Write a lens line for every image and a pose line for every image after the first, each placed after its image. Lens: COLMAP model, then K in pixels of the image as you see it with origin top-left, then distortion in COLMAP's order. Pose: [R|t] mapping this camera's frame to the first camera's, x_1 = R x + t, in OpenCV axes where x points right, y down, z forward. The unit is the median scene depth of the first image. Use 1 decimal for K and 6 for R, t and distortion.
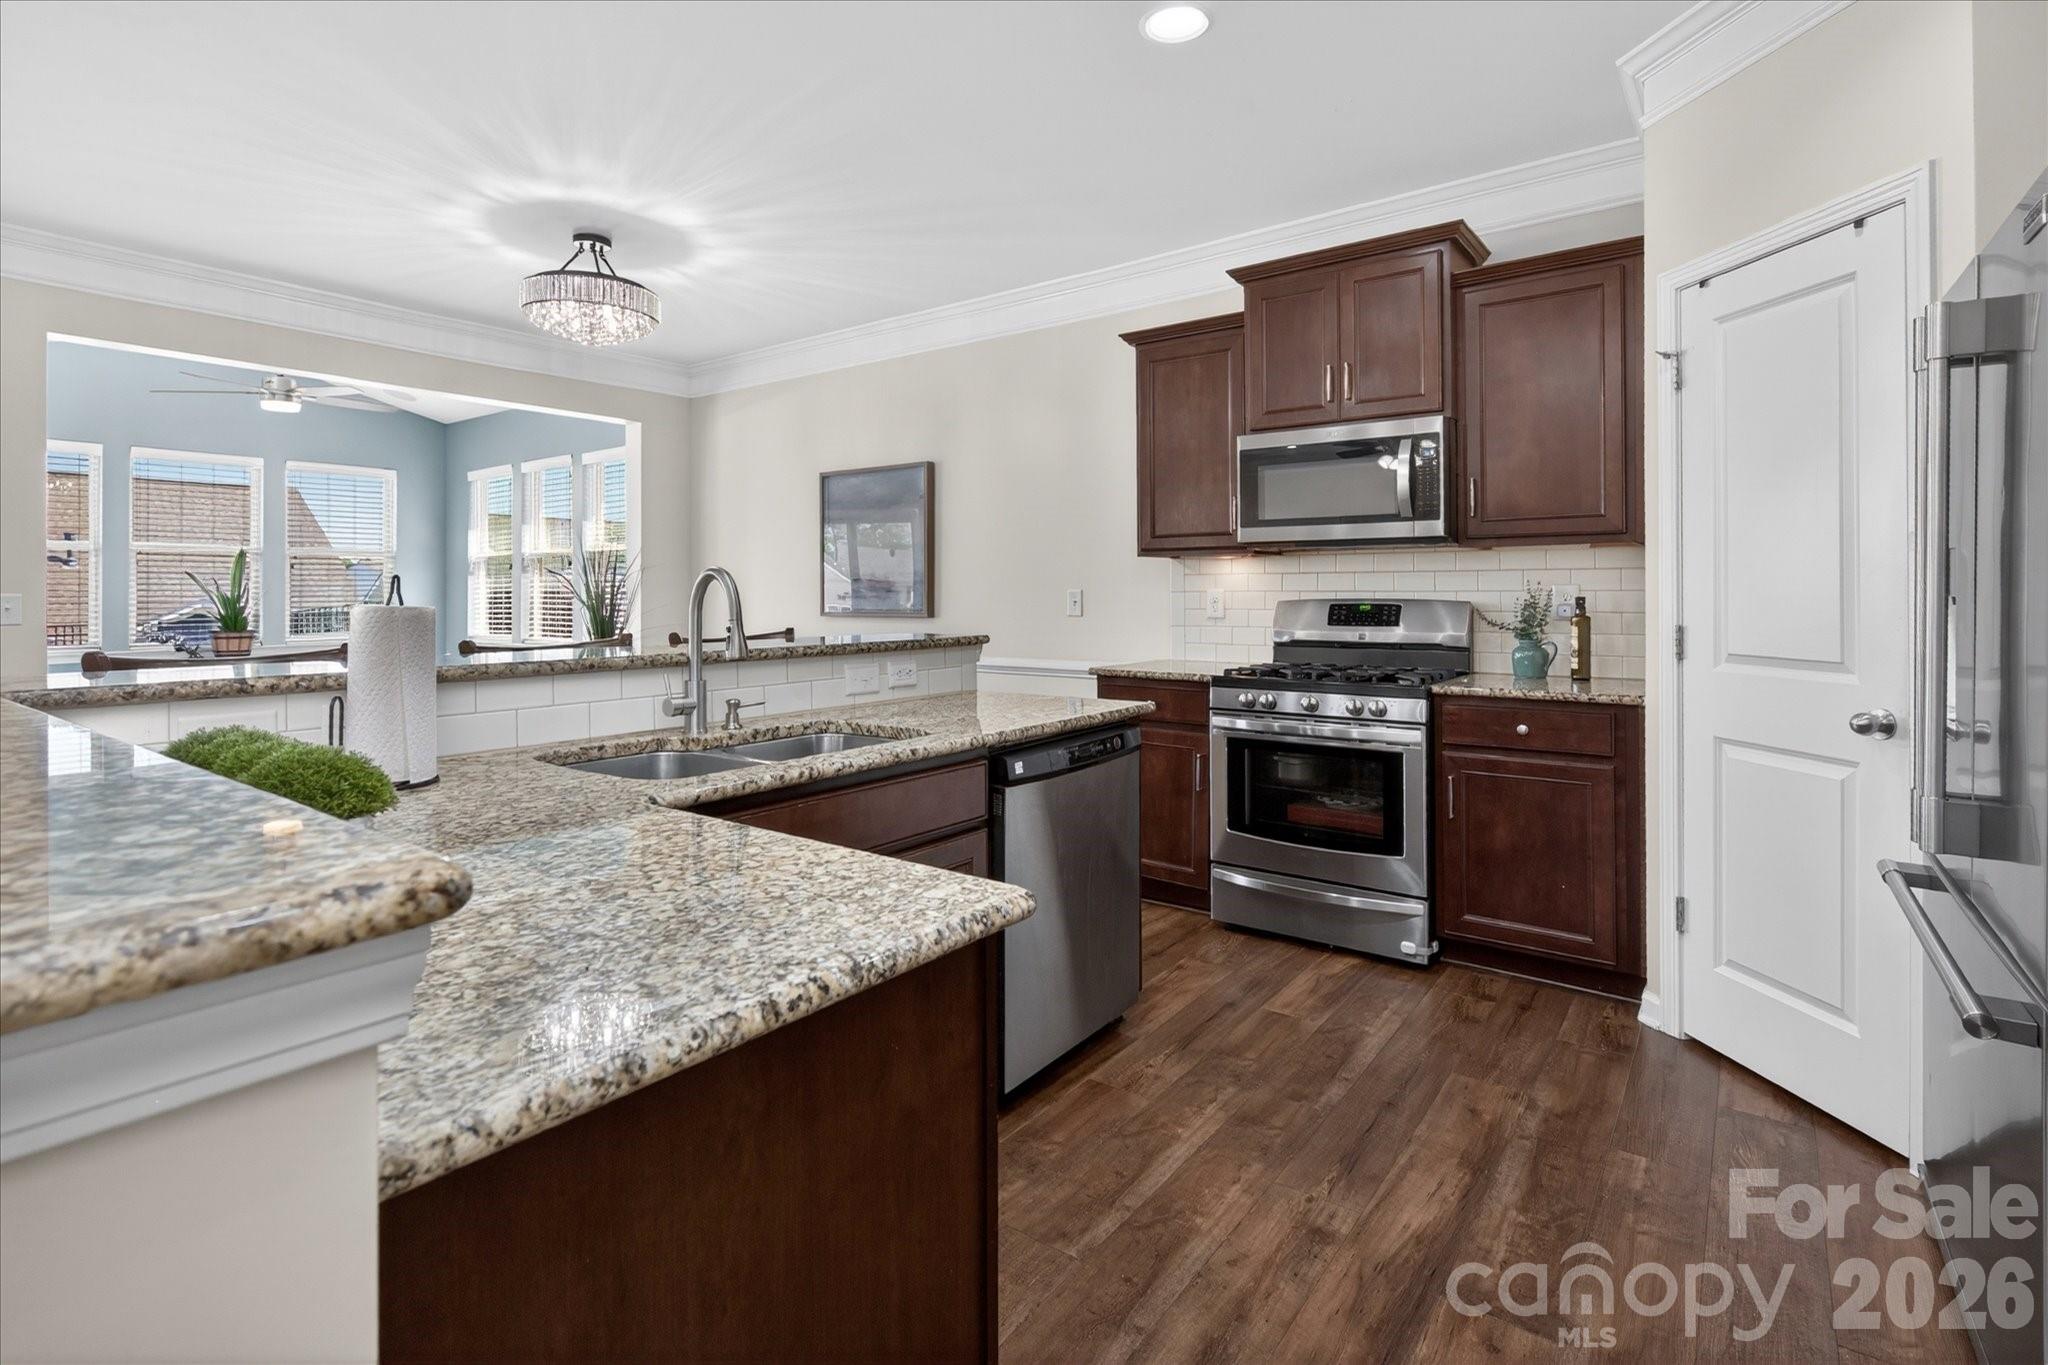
lens RADIAL K [[974.2, 0, 1049.7], [0, 974.2, 590.1], [0, 0, 1]] dist [-0.004727, -0.000493]
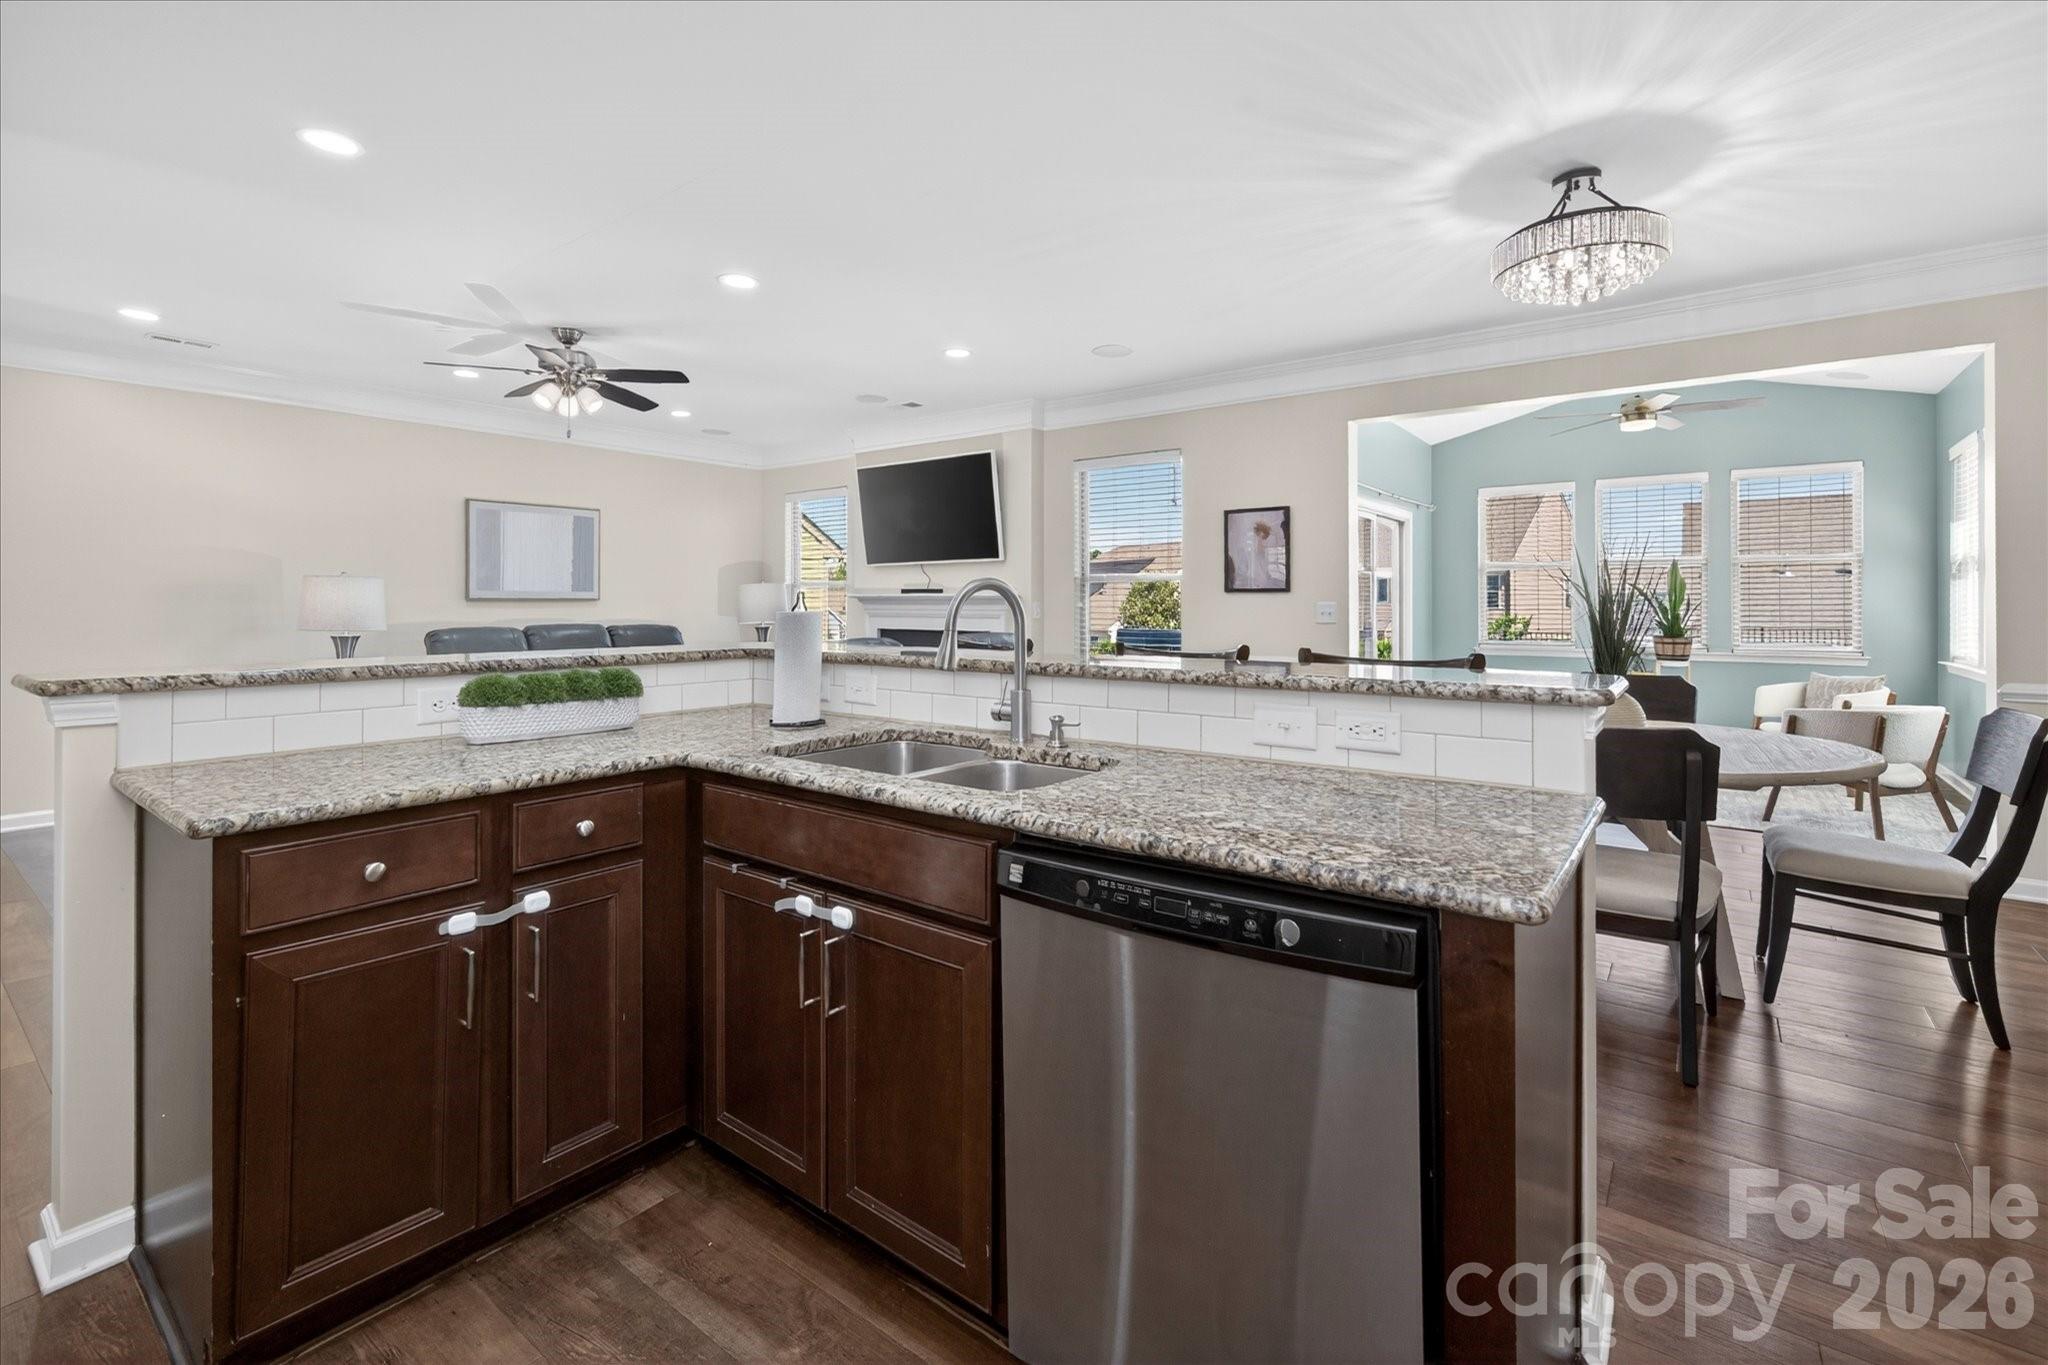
lens RADIAL K [[937.7, 0, 1092.5], [0, 937.7, 595.6], [0, 0, 1]] dist [-0.001782, -0.001343]
pose [[-0.023431, -0.006162, -0.999706, 0.395366], [0.003239, 0.999975, -0.006239, 0.000717], [0.999720, -0.003384, -0.023411, 0.709018]]
